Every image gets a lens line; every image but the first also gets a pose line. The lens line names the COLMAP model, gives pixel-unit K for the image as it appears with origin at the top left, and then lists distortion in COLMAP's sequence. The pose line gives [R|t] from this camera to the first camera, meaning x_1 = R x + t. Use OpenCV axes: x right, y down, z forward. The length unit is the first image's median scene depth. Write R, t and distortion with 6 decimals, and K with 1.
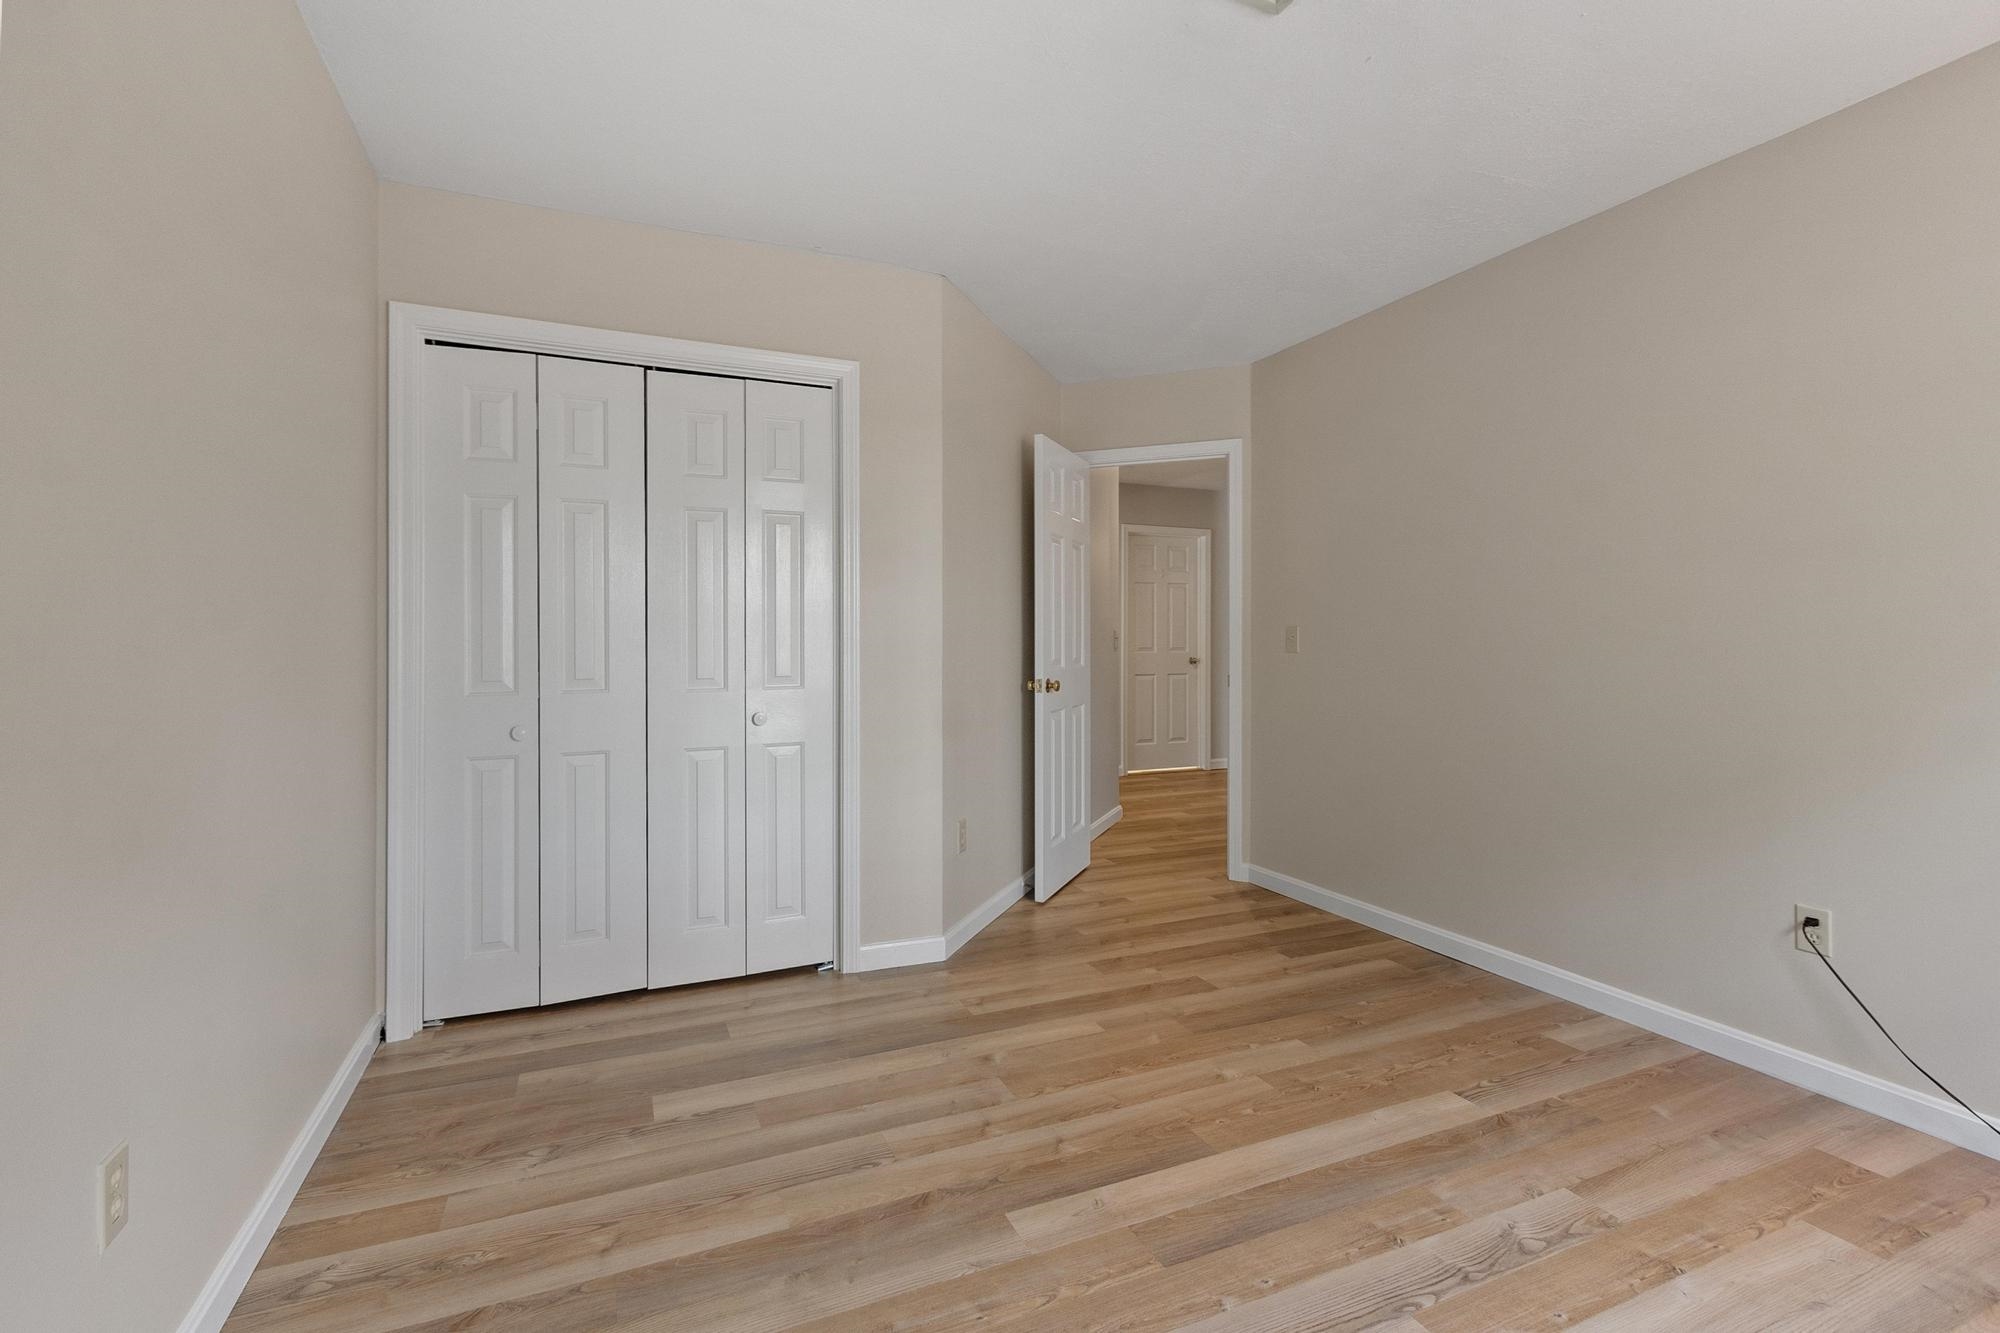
lens RADIAL K [[866.2, 0, 1002.9], [0, 866.2, 659.6], [0, 0, 1]] dist [-0.000517, -0.000079]
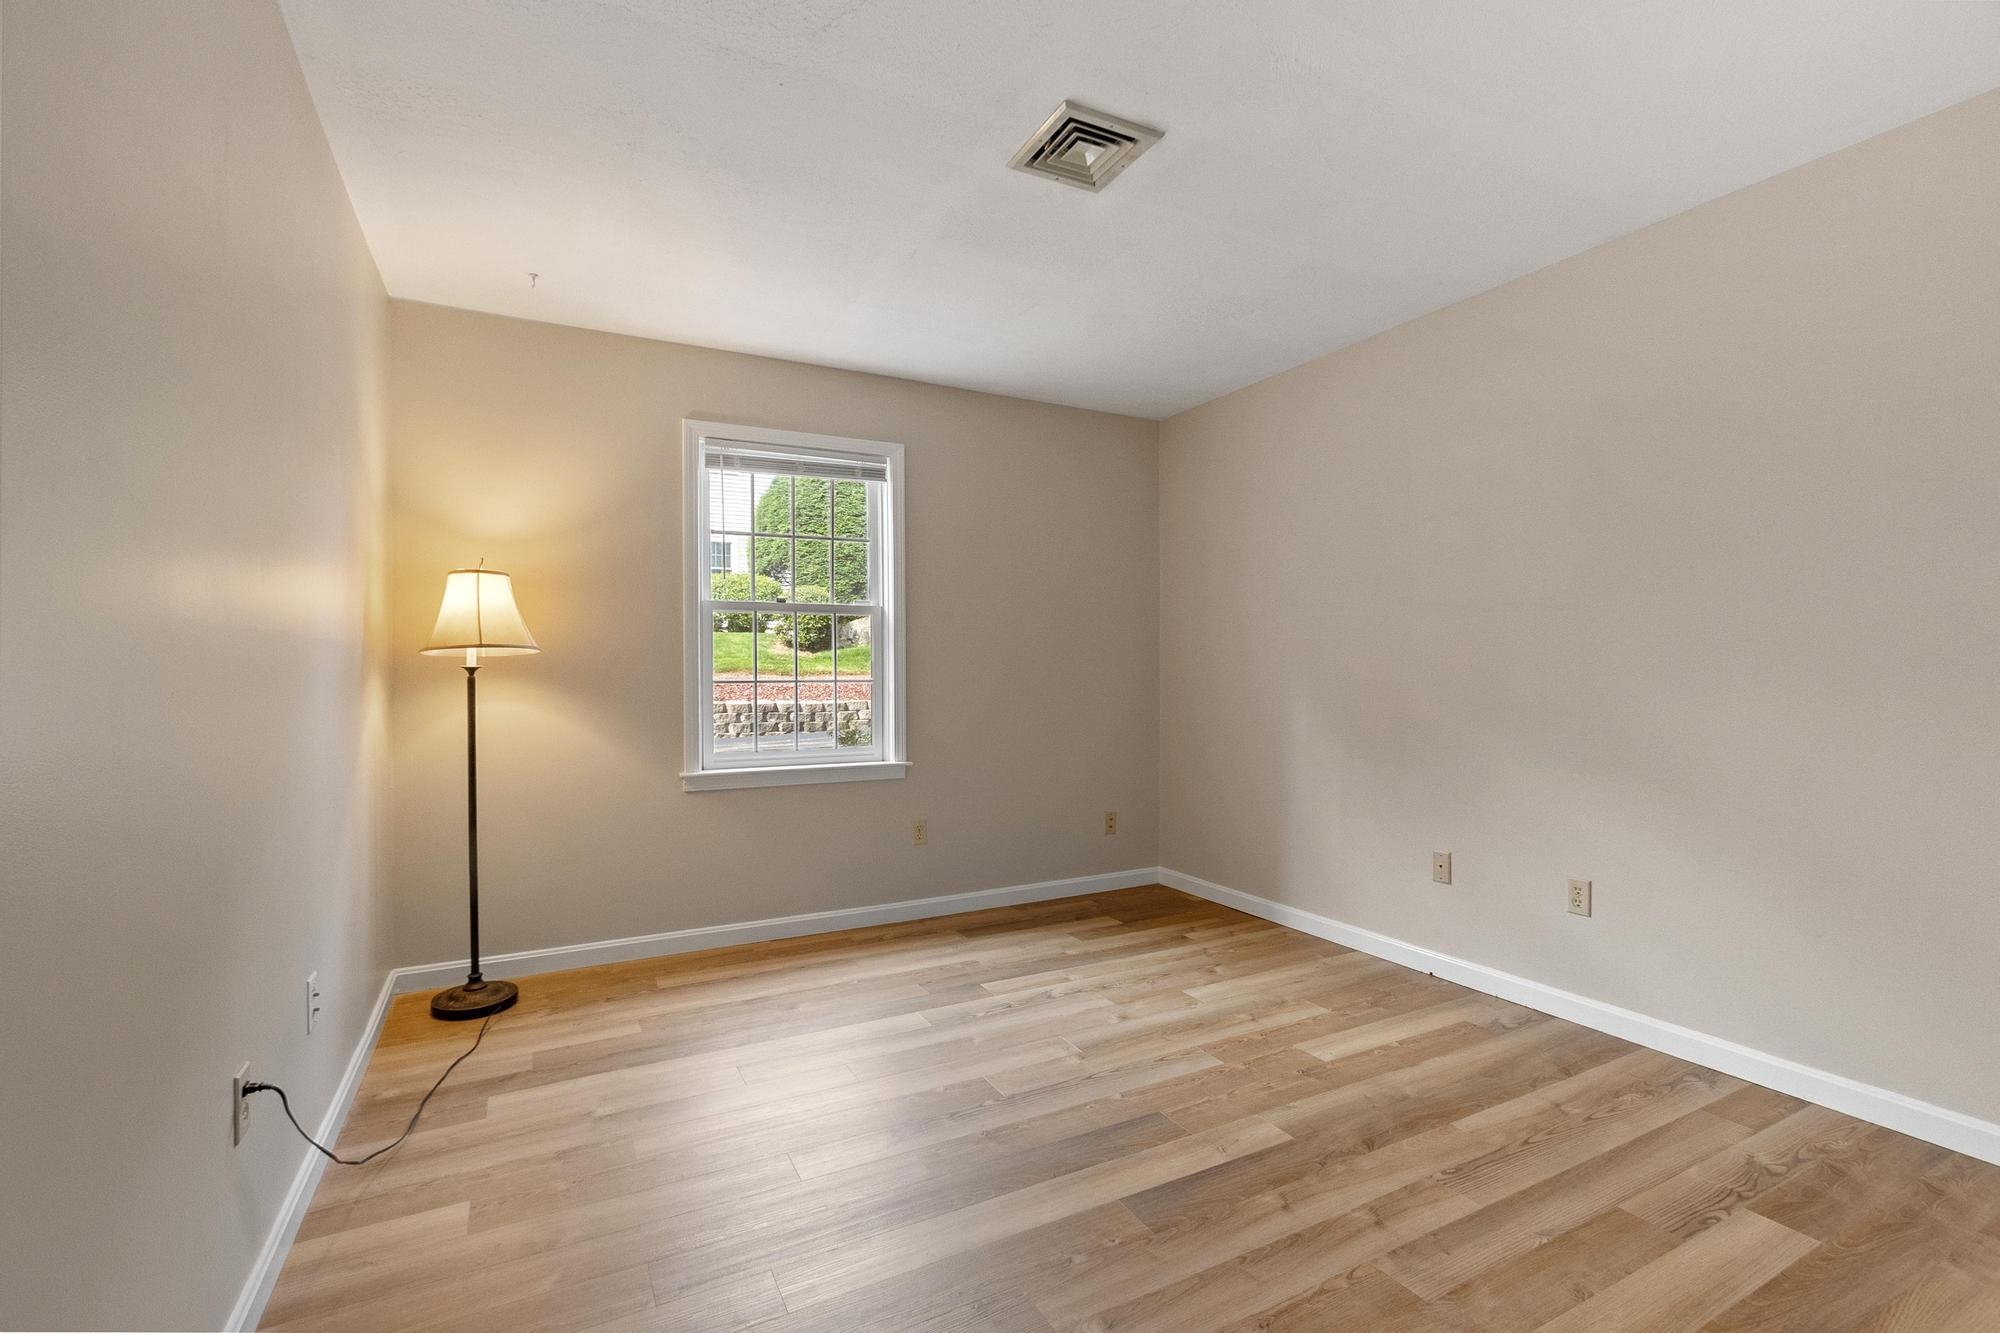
lens RADIAL K [[875.7, 0, 988.0], [0, 875.7, 677.1], [0, 0, 1]] dist [-0.000549, 0.000227]
pose [[-0.998085, 0.005440, -0.061625, 0.461406], [0.003602, 0.999547, 0.029884, -0.044654], [0.061759, 0.029605, -0.997652, 1.993459]]
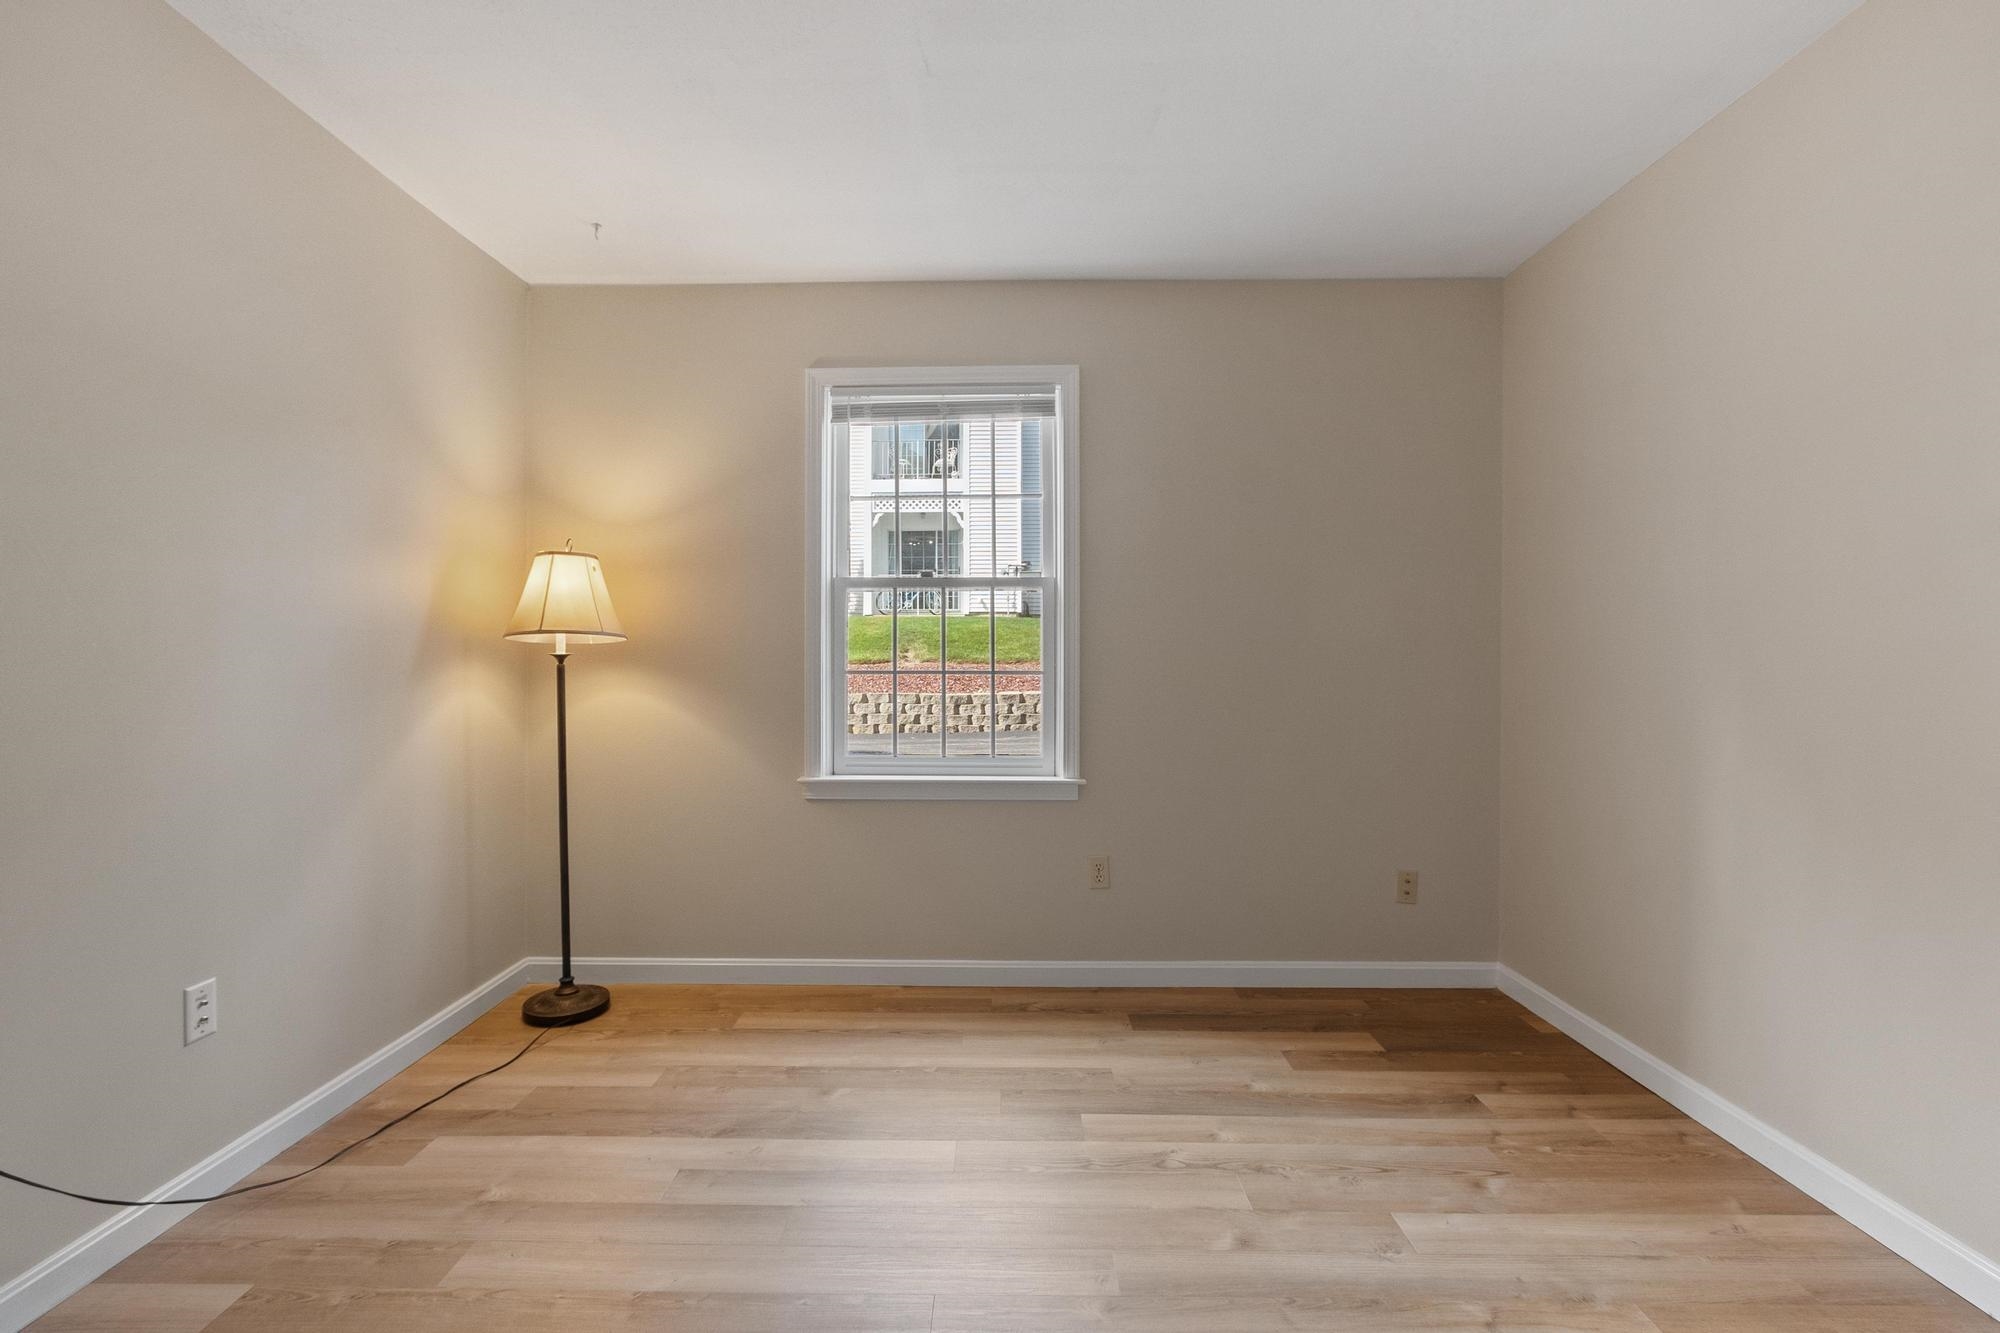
lens RADIAL K [[890.1, 0, 1000.0], [0, 890.1, 666.5], [0, 0, 1]] dist [0.002476, -0.000230]
pose [[-0.906596, -0.000897, 0.421998, -0.023515], [0.010888, 0.999615, 0.025516, -0.029544], [-0.421858, 0.027727, -0.906238, 1.433967]]
